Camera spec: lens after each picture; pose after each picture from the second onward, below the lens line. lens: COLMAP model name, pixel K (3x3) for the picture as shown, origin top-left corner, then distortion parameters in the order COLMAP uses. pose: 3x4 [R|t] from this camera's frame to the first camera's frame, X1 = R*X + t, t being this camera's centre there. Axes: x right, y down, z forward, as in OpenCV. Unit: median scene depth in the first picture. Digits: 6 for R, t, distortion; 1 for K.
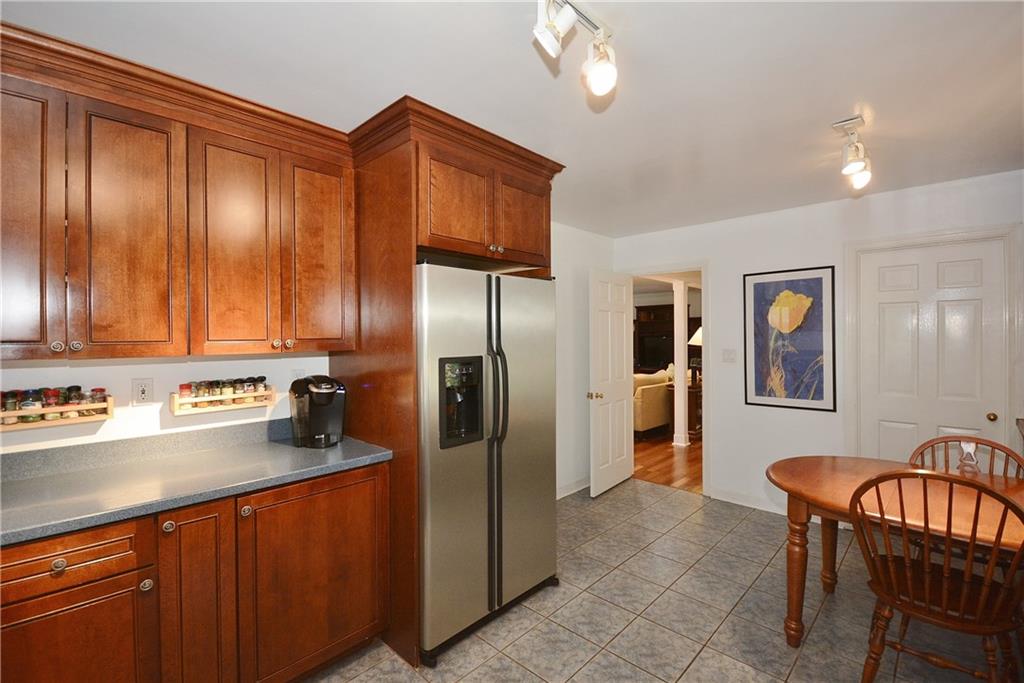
lens RADIAL K [[456.1, 0, 507.5], [0, 456.1, 338.2], [0, 0, 1]] dist [-0.002241, -0.000311]
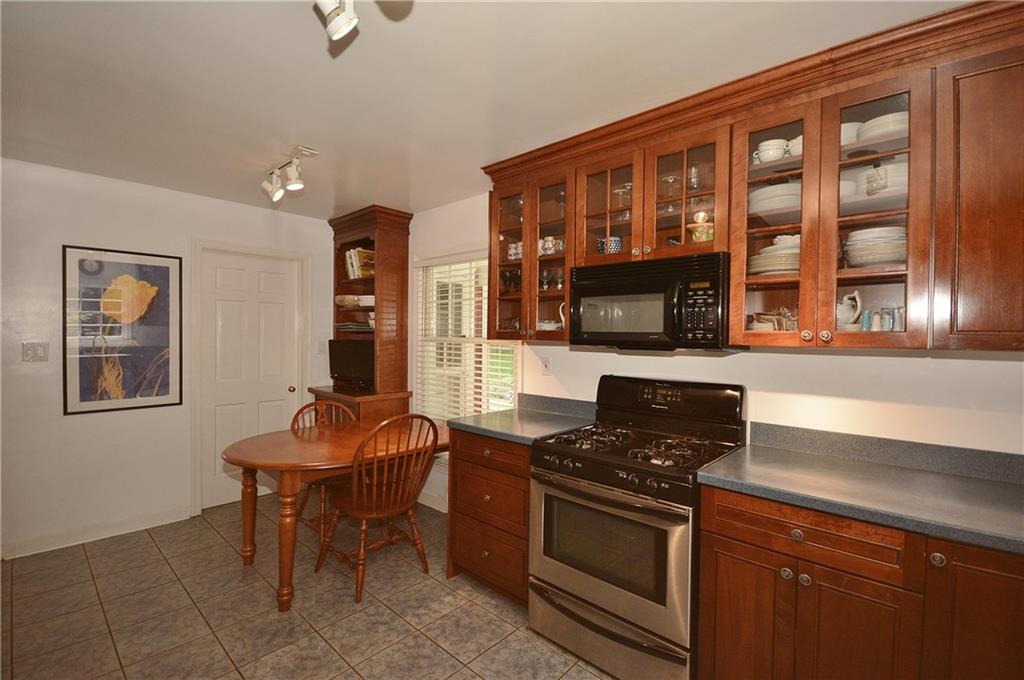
lens RADIAL K [[459.7, 0, 511.9], [0, 459.7, 341.4], [0, 0, 1]] dist [-0.000542, -0.000130]
pose [[-0.019571, -0.004147, 0.999800, -0.289385], [-0.006058, 0.999974, 0.004029, 0.015023], [-0.999790, -0.005978, -0.019596, 0.291210]]
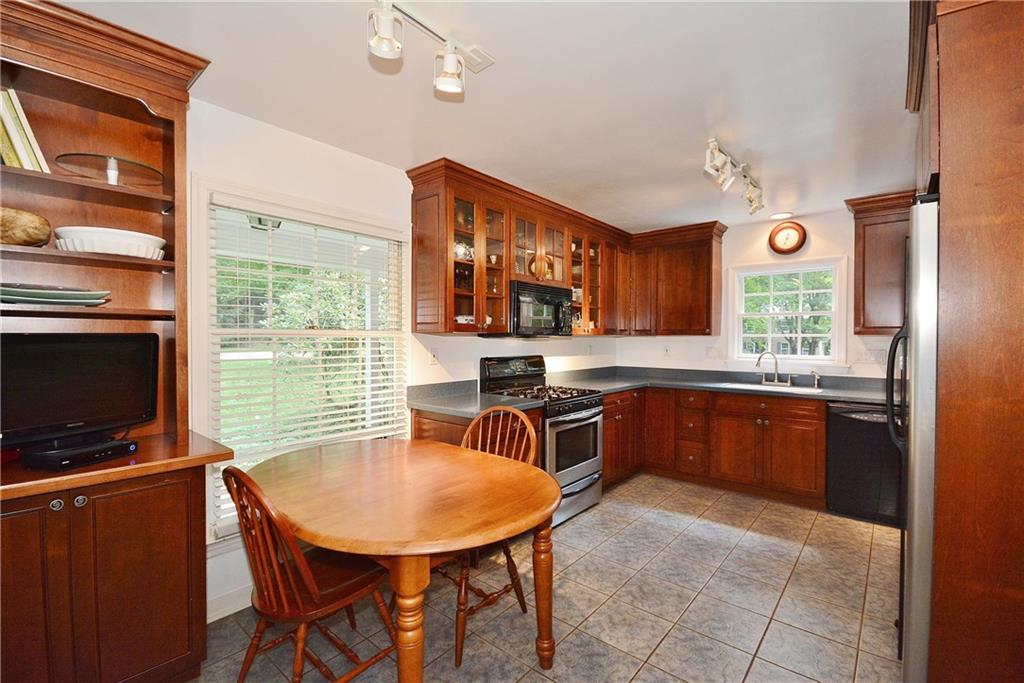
lens RADIAL K [[449.1, 0, 512.2], [0, 449.1, 343.7], [0, 0, 1]] dist [0.000214, 0.000110]
pose [[-0.998321, 0.004199, -0.057766, 0.447603], [0.003316, 0.999876, 0.015385, 0.025465], [0.057824, 0.015167, -0.998212, 1.117985]]
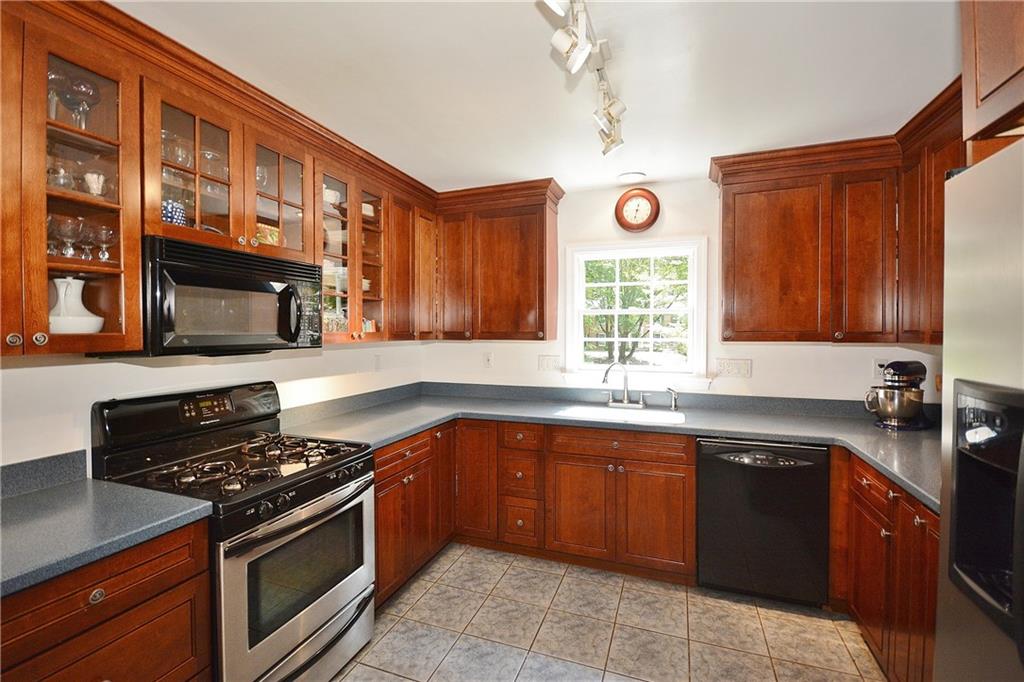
lens RADIAL K [[456.1, 0, 507.5], [0, 456.1, 337.7], [0, 0, 1]] dist [-0.002241, -0.000311]
pose [[-0.919688, 0.015383, -0.392349, 0.252128], [0.006634, 0.999698, 0.023643, -0.002662], [0.392595, 0.019141, -0.919512, 0.717206]]
